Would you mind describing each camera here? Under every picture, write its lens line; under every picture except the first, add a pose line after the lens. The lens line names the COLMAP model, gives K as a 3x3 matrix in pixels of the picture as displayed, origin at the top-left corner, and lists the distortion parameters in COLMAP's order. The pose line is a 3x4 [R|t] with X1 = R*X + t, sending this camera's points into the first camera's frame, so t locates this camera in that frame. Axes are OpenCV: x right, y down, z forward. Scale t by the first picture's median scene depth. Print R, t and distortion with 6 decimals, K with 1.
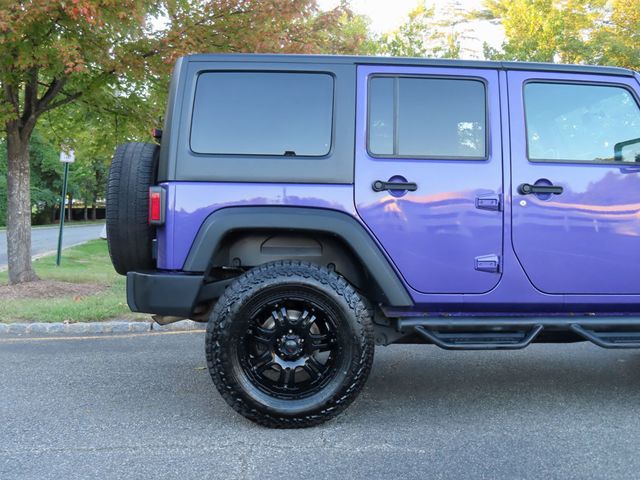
lens RADIAL K [[762.2, 0, 318.6], [0, 762.2, 242.0], [0, 0, 1]] dist [0.002894, 0.000000]
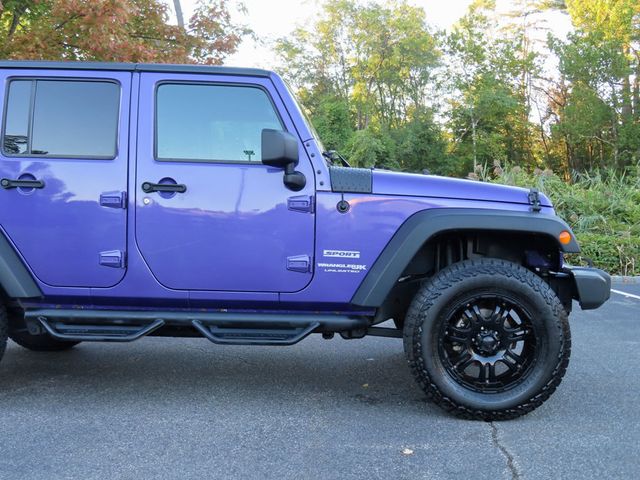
lens RADIAL K [[762.2, 0, 324.6], [0, 762.2, 236.1], [0, 0, 1]] dist [0.002894, 0.000000]
pose [[0.992673, 0.014472, -0.119958, 0.632096], [-0.014364, 0.999895, 0.001770, -0.008503], [0.119971, -0.000034, 0.992777, 0.002912]]
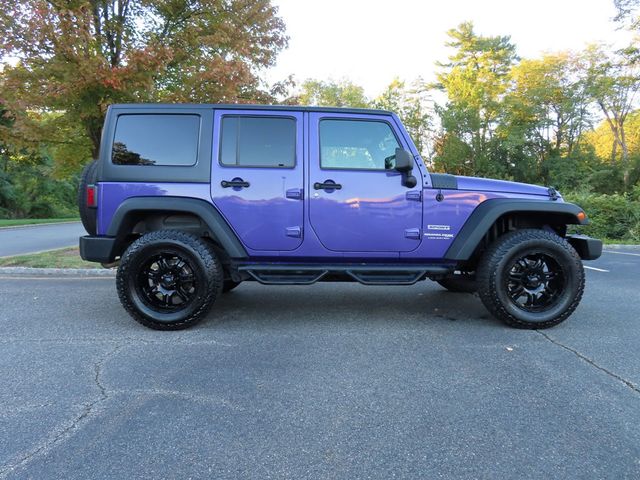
lens RADIAL K [[456.6, 0, 319.5], [0, 456.6, 238.9], [0, 0, 1]] dist [-0.009413, 0.008008]
pose [[0.998300, 0.006030, -0.057977, 0.331268], [-0.004301, 0.999544, 0.029896, 0.013599], [0.058131, -0.029596, 0.997870, 0.034435]]
